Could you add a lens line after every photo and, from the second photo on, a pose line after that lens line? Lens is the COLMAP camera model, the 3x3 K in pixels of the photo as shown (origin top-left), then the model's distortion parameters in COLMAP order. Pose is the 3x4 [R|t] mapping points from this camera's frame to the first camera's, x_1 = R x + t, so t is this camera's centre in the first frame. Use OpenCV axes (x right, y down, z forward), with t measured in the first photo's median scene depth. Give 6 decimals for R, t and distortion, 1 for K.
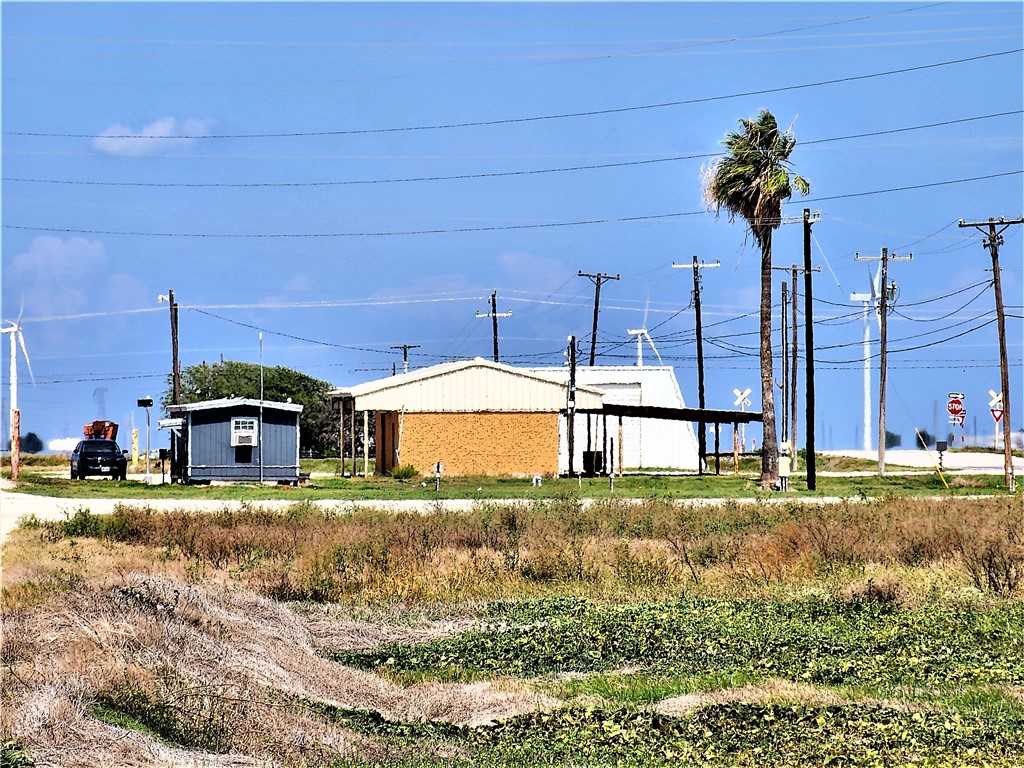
lens RADIAL K [[6861.1, 0, 512.0], [0, 6861.1, 384.4], [0, 0, 1]] dist [-0.565112, 0.000000]
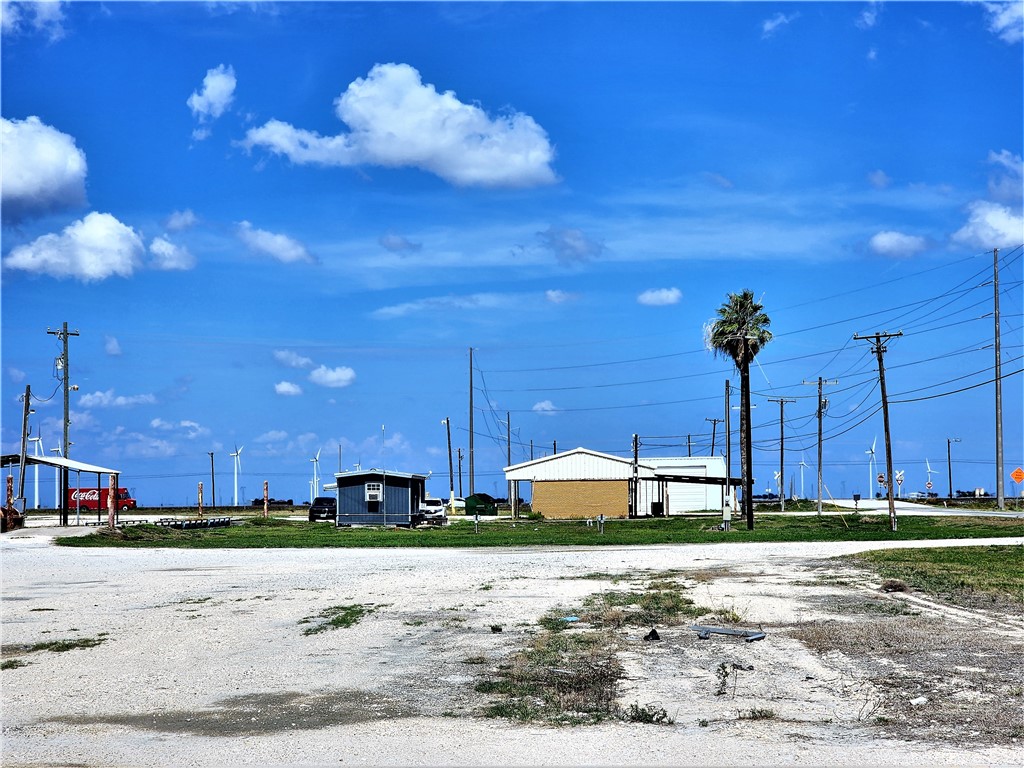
lens RADIAL K [[2054.7, 0, 511.2], [0, 2054.7, 380.0], [0, 0, 1]] dist [-0.525453, 0.000000]
pose [[0.992495, -0.010395, -0.121841, 0.040751], [0.004482, 0.998803, -0.048706, 0.004104], [0.122201, 0.047795, 0.991354, 0.517944]]
